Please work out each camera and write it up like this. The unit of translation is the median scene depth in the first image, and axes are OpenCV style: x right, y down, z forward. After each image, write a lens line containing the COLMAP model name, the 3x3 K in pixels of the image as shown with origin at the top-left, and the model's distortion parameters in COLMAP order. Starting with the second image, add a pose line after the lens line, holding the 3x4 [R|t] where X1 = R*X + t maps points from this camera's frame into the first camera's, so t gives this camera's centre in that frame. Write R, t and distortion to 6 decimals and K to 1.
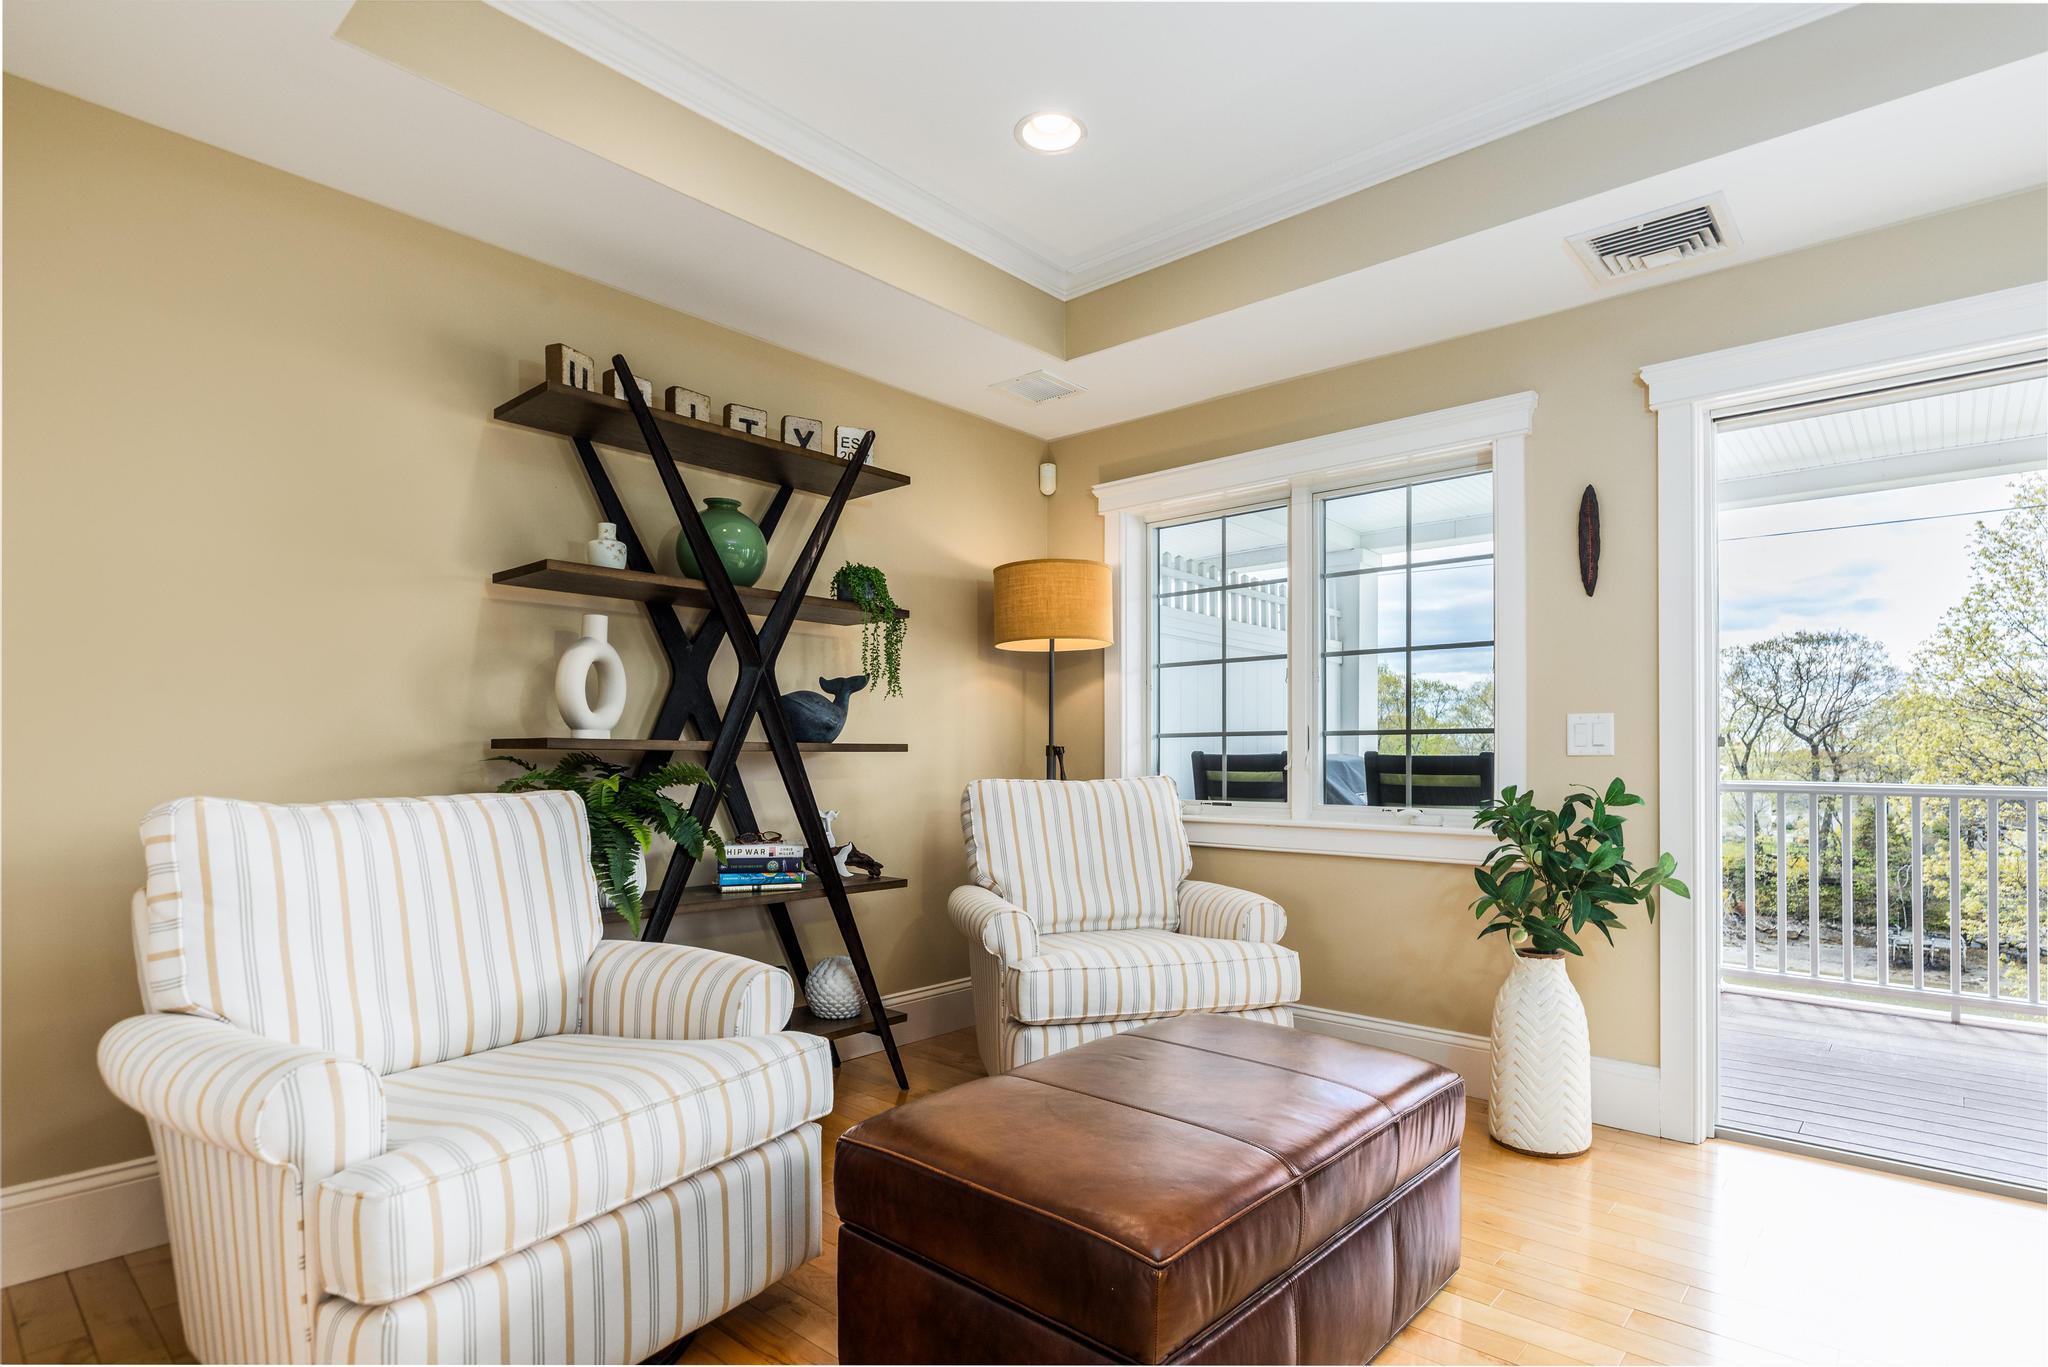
lens RADIAL K [[1068.5, 0, 1028.9], [0, 1068.5, 730.7], [0, 0, 1]] dist [-0.003174, -0.000402]
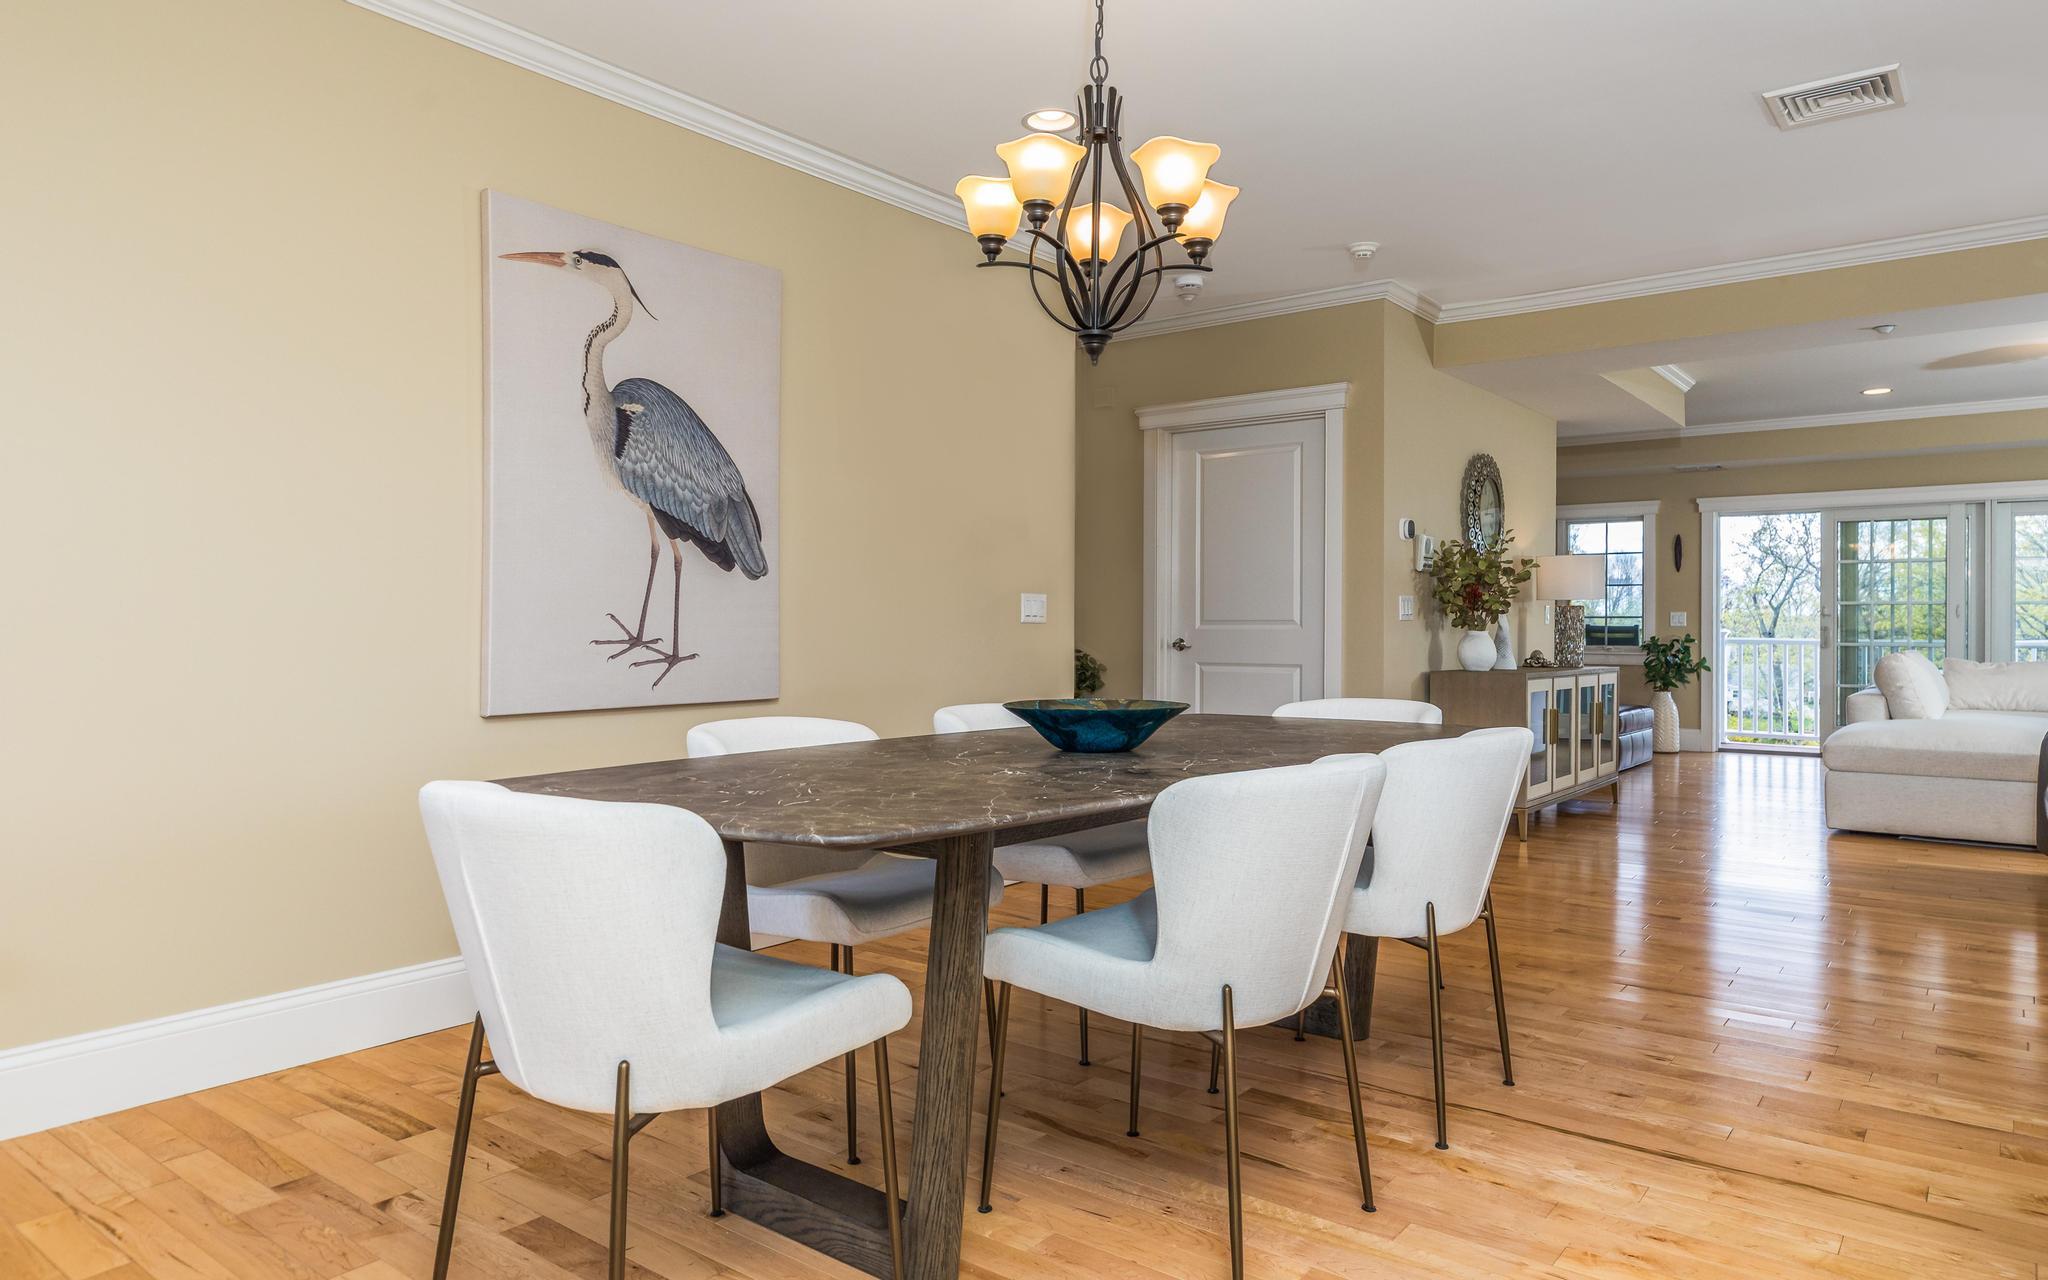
lens RADIAL K [[1292.9, 0, 1024.0], [0, 1292.9, 640.0], [0, 0, 1]] dist [0.006738, 0.001477]
pose [[0.997777, -0.007150, 0.066250, -1.348758], [0.004884, 0.999399, 0.034306, -0.061970], [-0.066456, -0.033906, 0.997213, -2.180470]]
